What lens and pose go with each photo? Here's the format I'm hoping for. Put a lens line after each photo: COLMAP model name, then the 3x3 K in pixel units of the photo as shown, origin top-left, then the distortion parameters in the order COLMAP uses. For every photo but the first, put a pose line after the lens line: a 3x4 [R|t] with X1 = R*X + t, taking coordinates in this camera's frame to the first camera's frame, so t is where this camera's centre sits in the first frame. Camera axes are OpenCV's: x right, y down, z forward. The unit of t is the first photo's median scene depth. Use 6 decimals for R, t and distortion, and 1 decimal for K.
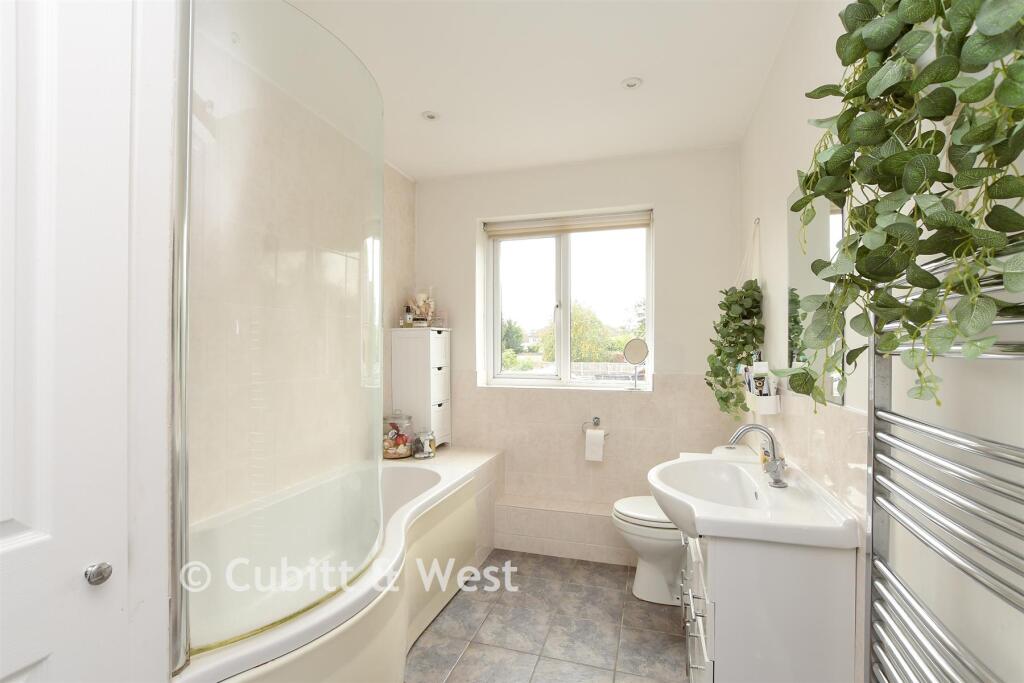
lens RADIAL K [[463.4, 0, 534.1], [0, 463.4, 351.2], [0, 0, 1]] dist [-0.020028, 0.000246]
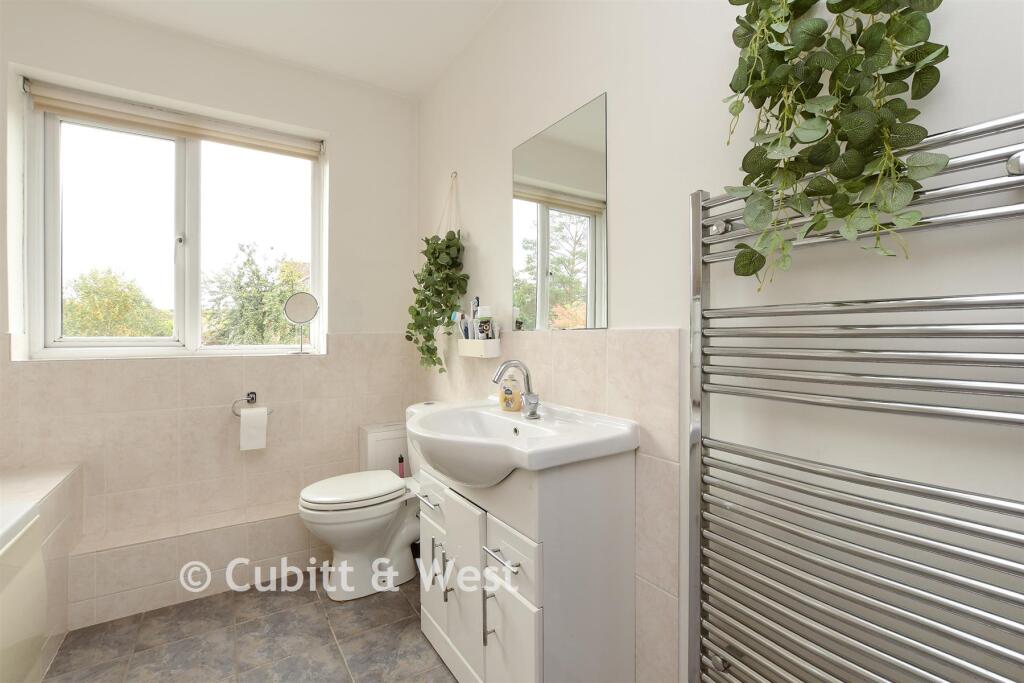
lens RADIAL K [[448.8, 0, 511.6], [0, 448.8, 340.2], [0, 0, 1]] dist [-0.018640, 0.001240]
pose [[0.651981, -0.009451, 0.758177, -0.163520], [0.013889, 0.999903, 0.000521, 0.074177], [-0.758108, 0.010190, 0.652049, 0.238477]]
